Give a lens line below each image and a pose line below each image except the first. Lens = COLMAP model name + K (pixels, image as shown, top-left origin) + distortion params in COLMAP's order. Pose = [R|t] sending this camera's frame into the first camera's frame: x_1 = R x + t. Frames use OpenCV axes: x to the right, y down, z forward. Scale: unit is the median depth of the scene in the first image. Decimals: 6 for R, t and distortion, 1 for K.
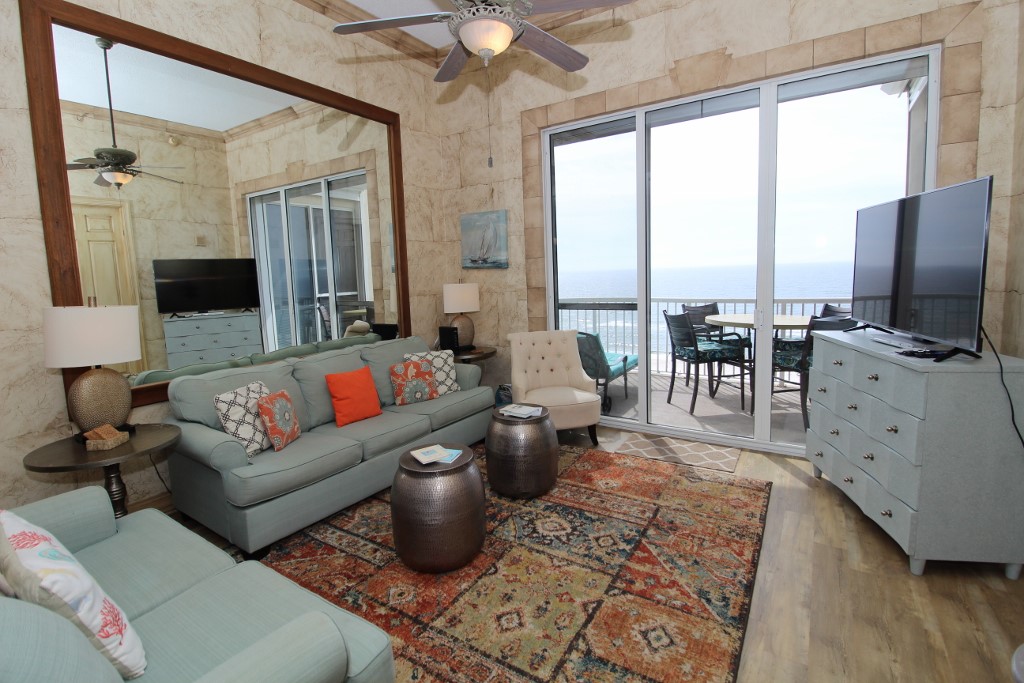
lens RADIAL K [[474.0, 0, 507.9], [0, 474.0, 324.5], [0, 0, 1]] dist [-0.003756, -0.011565]
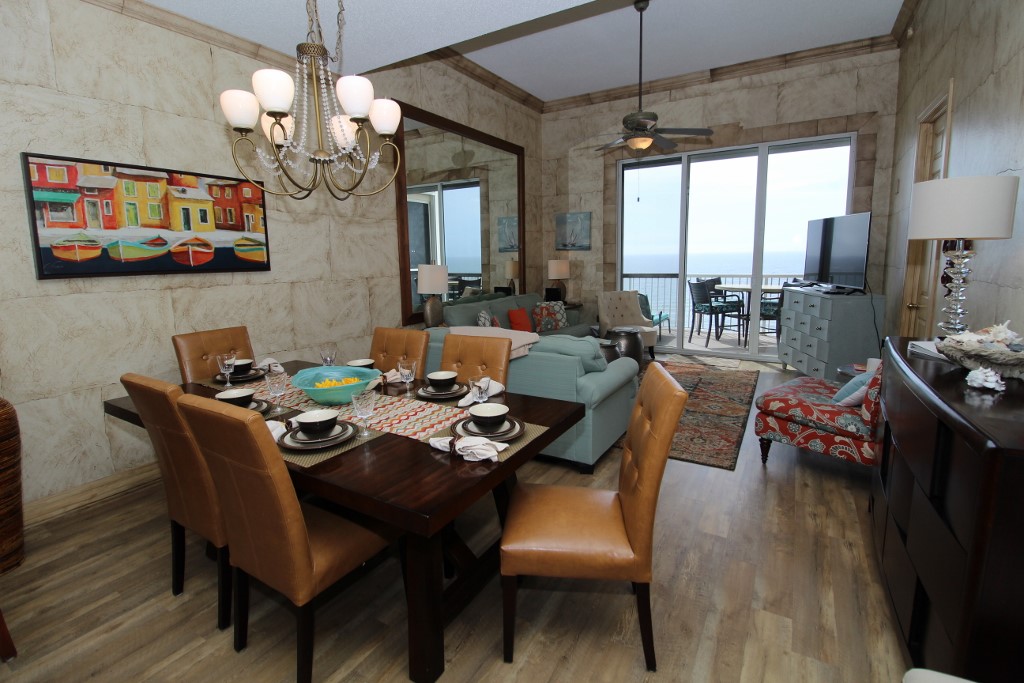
lens RADIAL K [[474.0, 0, 507.9], [0, 474.0, 324.5], [0, 0, 1]] dist [-0.003756, -0.011565]
pose [[0.999284, 0.009666, 0.036587, -0.373802], [-0.010865, 0.999406, 0.032696, 0.085278], [-0.036249, -0.033070, 0.998795, -0.609303]]
